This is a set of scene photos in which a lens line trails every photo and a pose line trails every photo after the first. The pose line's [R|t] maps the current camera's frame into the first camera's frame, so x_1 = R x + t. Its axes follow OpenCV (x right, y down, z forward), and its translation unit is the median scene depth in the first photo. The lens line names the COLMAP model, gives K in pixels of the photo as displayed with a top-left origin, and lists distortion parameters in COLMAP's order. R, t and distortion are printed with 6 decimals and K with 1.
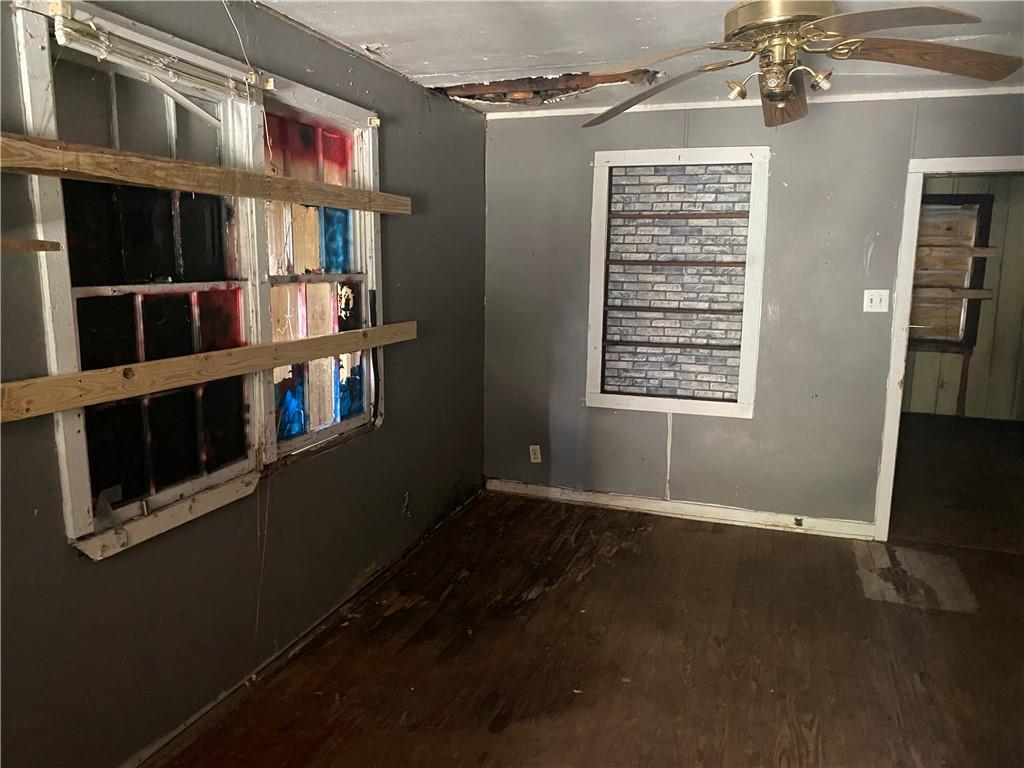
lens RADIAL K [[784.2, 0, 502.6], [0, 784.2, 366.3], [0, 0, 1]] dist [0.036393, -0.037665]
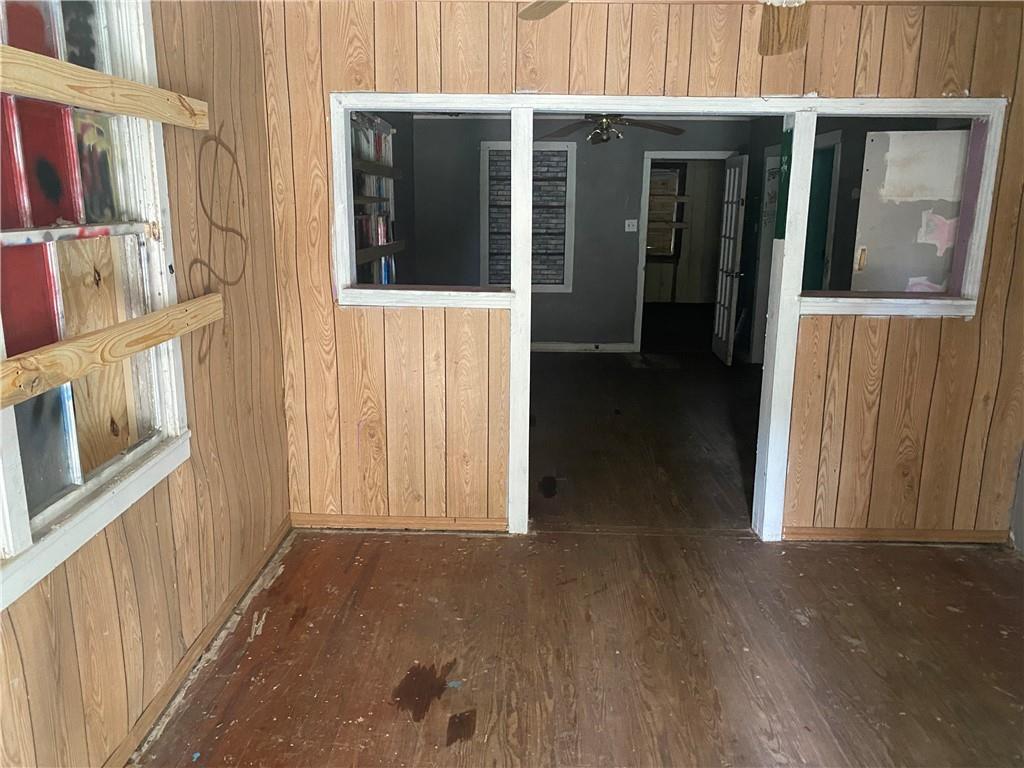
lens RADIAL K [[784.2, 0, 509.7], [0, 784.2, 382.3], [0, 0, 1]] dist [0.036393, -0.037665]
pose [[0.948785, -0.076283, 0.306576, -0.391217], [0.049937, 0.994423, 0.092888, 0.095744], [-0.311952, -0.072821, 0.947303, -0.691900]]
